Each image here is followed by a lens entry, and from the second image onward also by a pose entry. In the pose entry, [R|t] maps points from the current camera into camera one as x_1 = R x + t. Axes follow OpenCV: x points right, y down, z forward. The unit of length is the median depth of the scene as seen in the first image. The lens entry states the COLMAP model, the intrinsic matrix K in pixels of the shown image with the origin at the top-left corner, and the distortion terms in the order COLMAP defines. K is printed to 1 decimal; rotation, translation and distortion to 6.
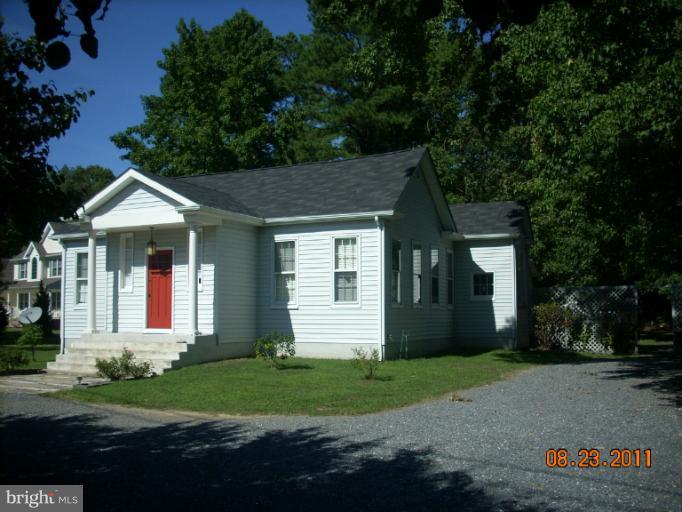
lens RADIAL K [[749.4, 0, 341.0], [0, 749.4, 256.0], [0, 0, 1]] dist [-0.103377, 0.009412]
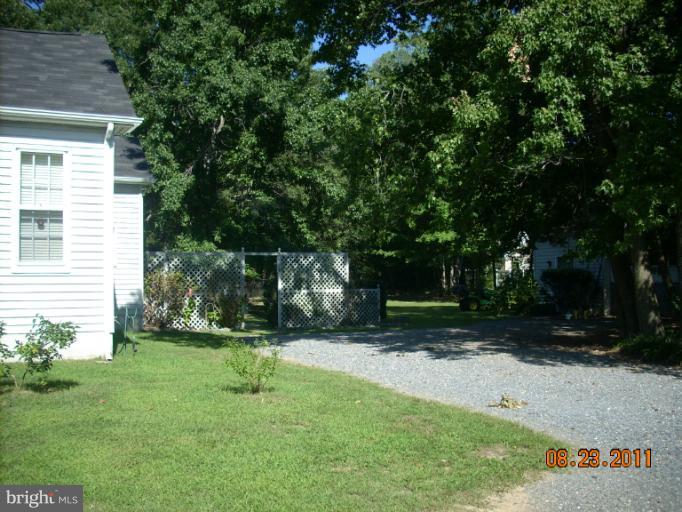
lens RADIAL K [[749.4, 0, 341.0], [0, 749.4, 256.0], [0, 0, 1]] dist [-0.103377, 0.009412]
pose [[0.574487, 0.026441, 0.818086, -0.327044], [-0.053045, 0.998580, 0.004976, 0.041259], [-0.816793, -0.046254, 0.575074, 0.475229]]
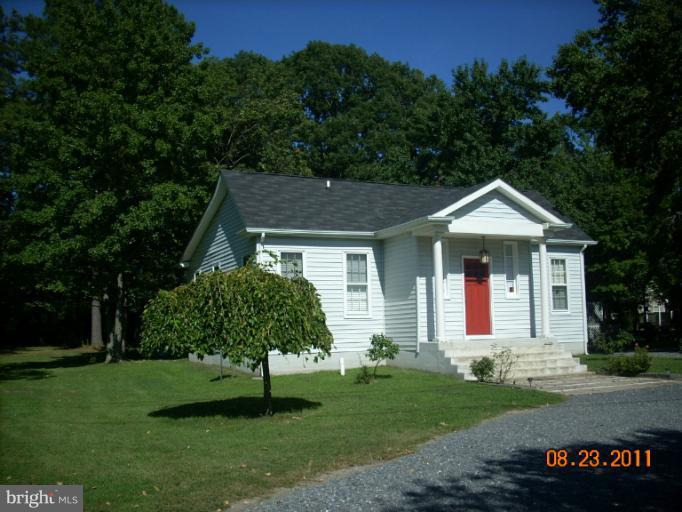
lens RADIAL K [[749.4, 0, 341.0], [0, 749.4, 256.0], [0, 0, 1]] dist [-0.103377, 0.009412]
pose [[0.633570, 0.067271, 0.770755, -1.172057], [-0.041238, 0.997733, -0.053183, 0.051327], [-0.772585, 0.001910, 0.634908, 0.494650]]
